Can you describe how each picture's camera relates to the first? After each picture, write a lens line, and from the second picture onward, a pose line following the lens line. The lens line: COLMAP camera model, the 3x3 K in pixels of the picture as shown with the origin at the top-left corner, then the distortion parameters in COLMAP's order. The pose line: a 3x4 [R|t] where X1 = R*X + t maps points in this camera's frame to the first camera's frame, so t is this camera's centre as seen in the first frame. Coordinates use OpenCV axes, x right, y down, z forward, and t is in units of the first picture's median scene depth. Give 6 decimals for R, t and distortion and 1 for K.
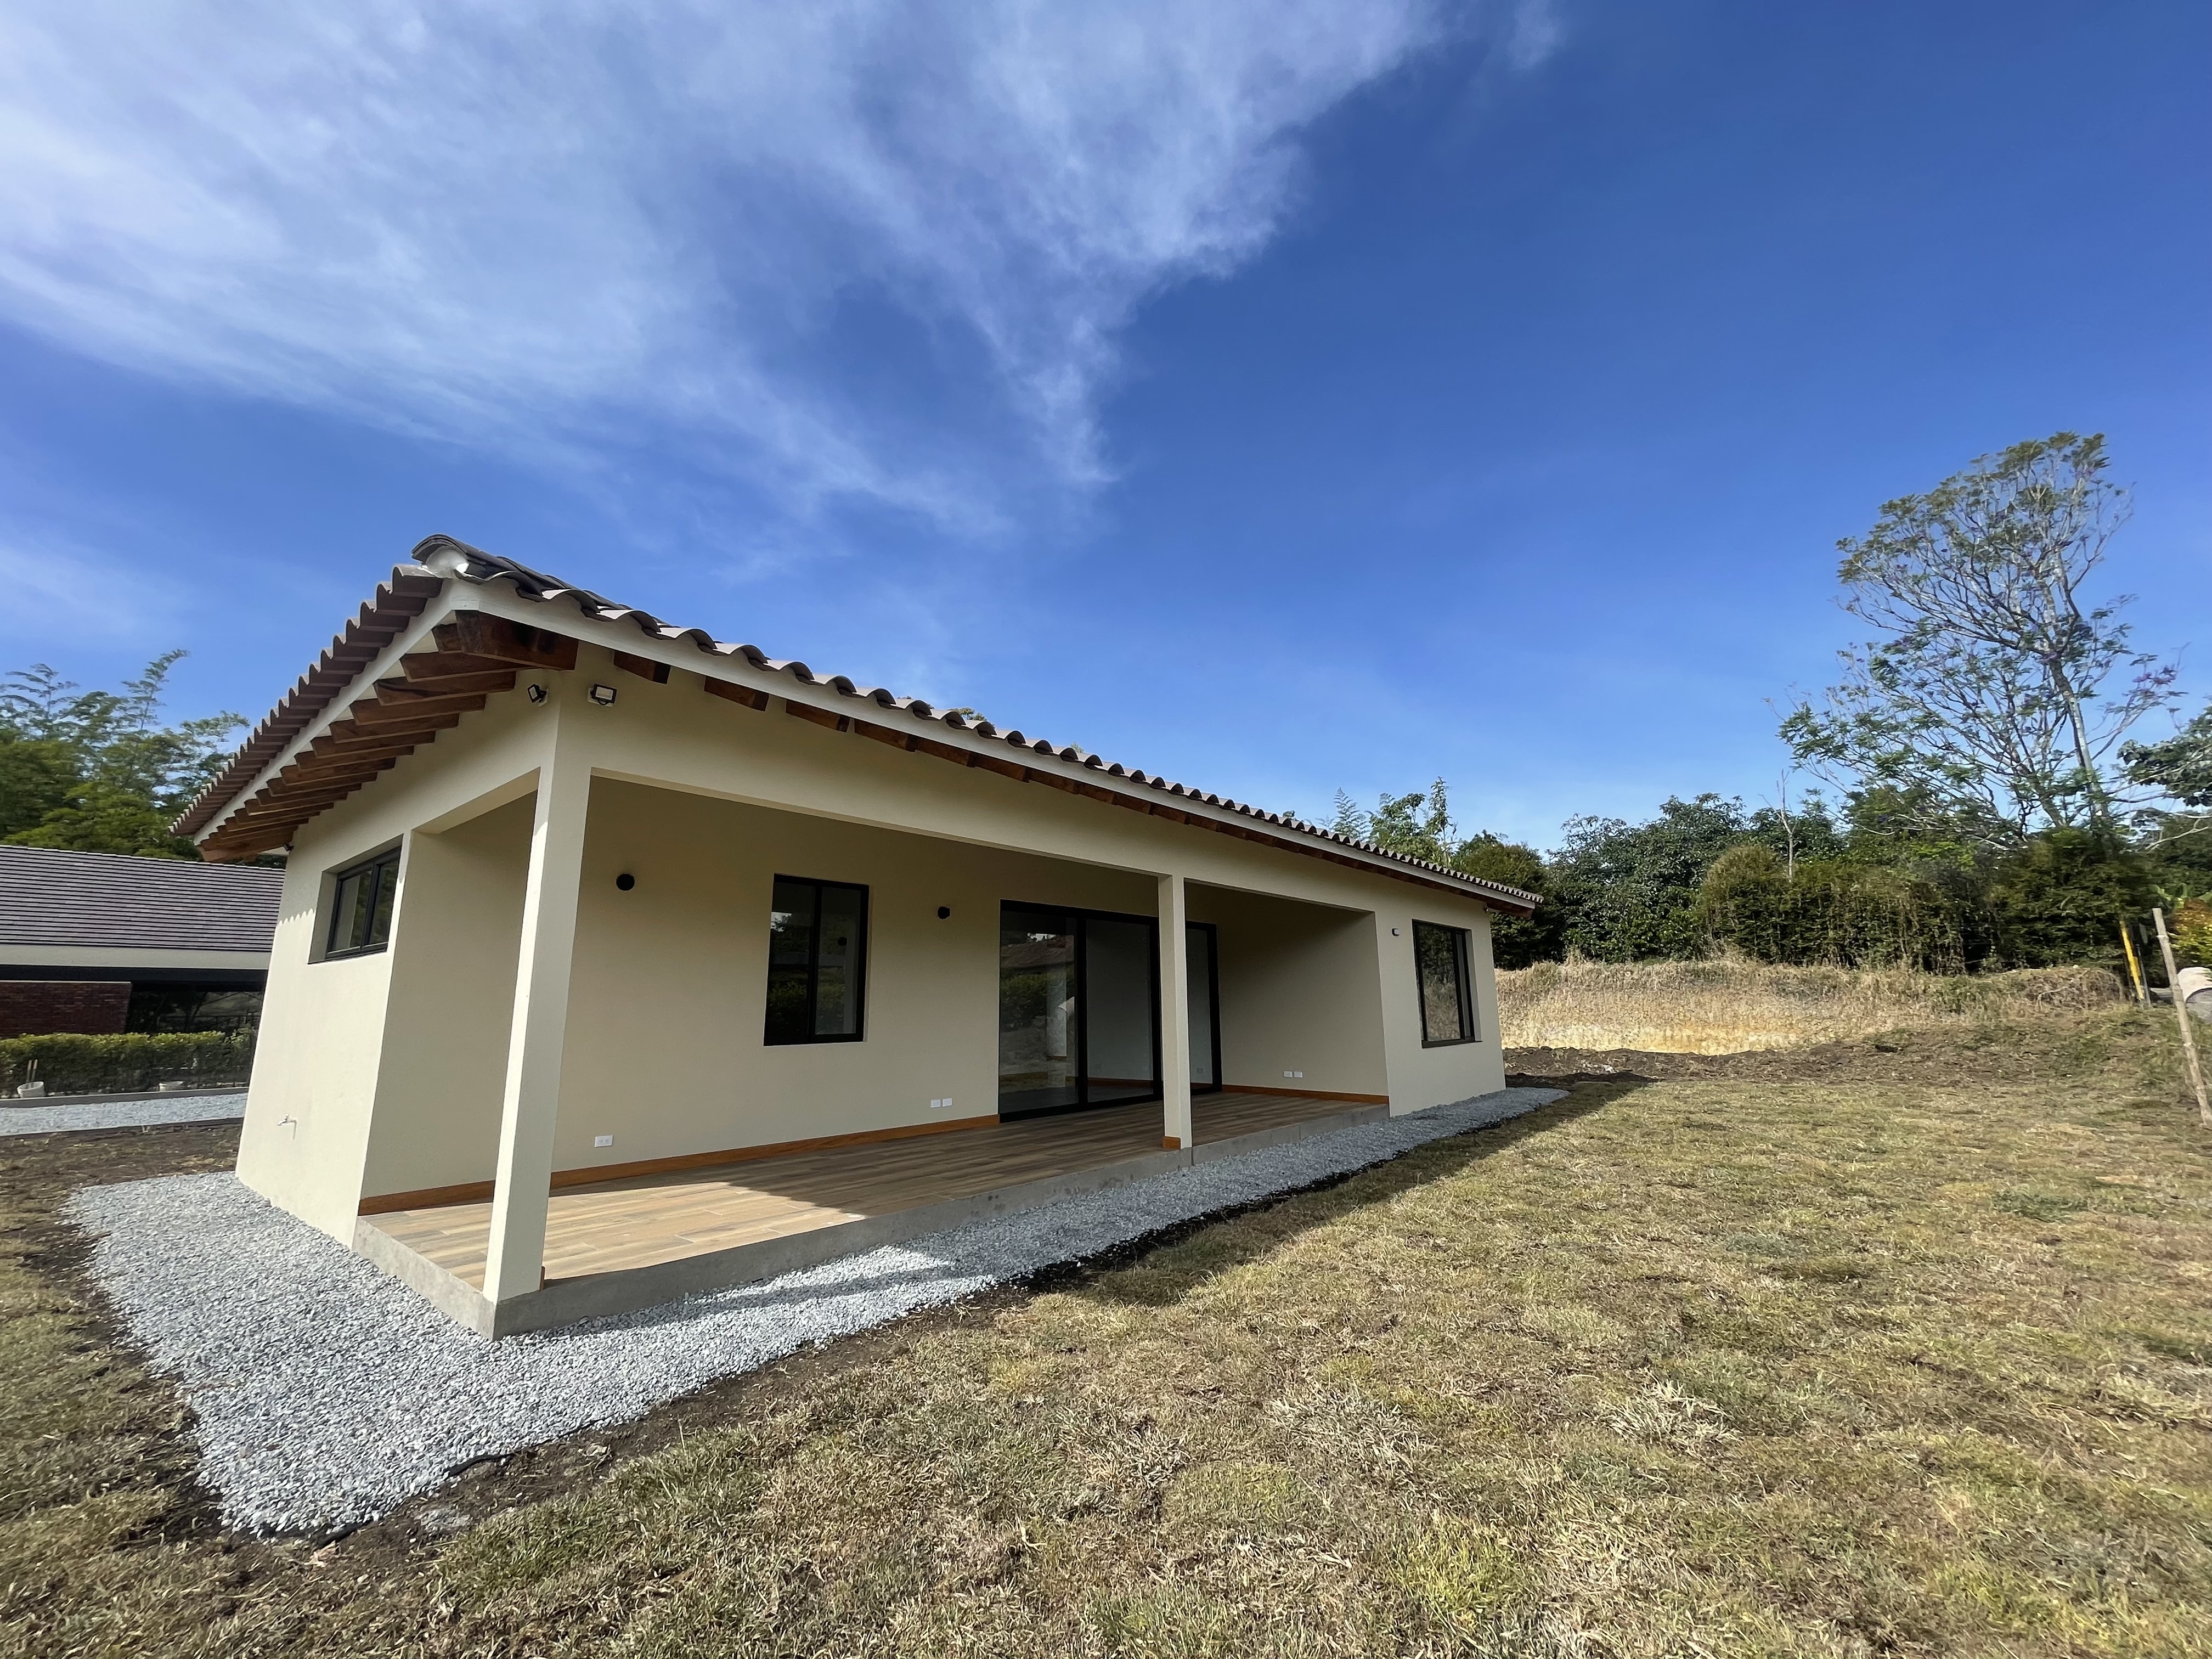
lens RADIAL K [[890.4, 0, 1108.2], [0, 890.4, 838.7], [0, 0, 1]] dist [-0.000864, -0.000936]
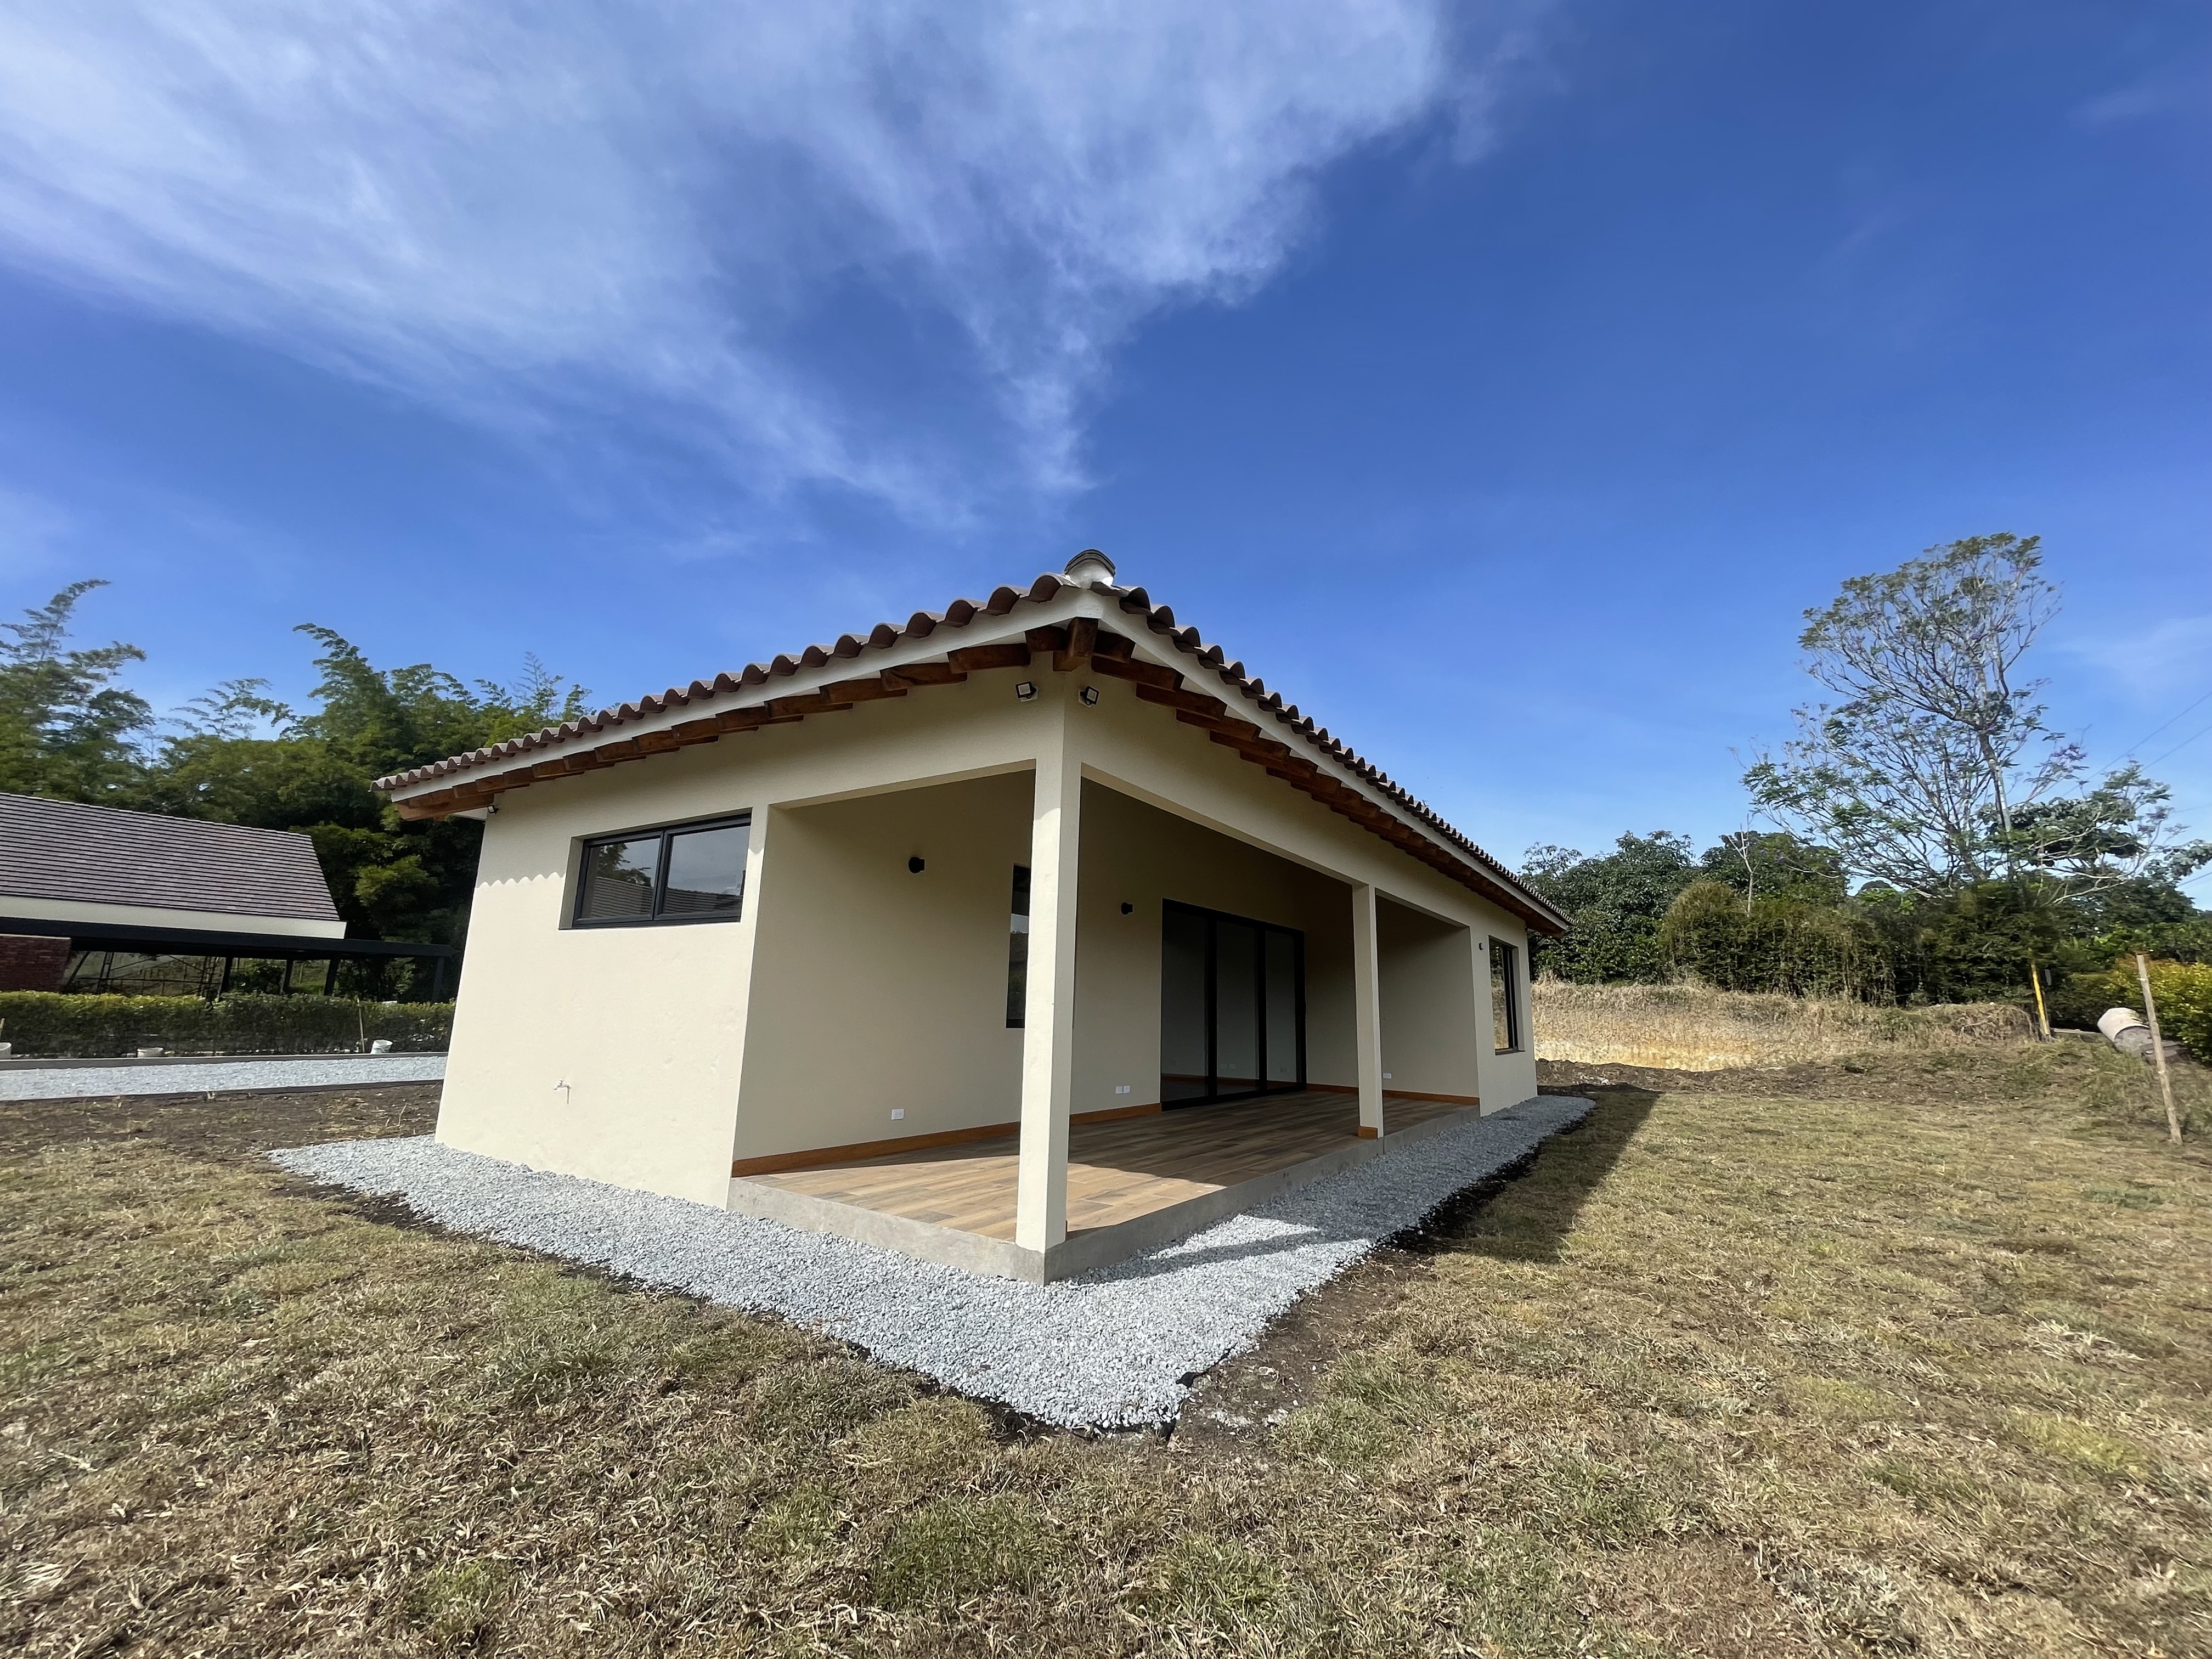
lens RADIAL K [[886.6, 0, 1107.5], [0, 886.6, 839.0], [0, 0, 1]] dist [-0.016152, 0.007042]
pose [[0.994758, 0.055256, 0.086047, -0.127648], [-0.054966, 0.998472, -0.005733, 0.002886], [-0.086232, 0.000973, 0.996275, -0.016530]]
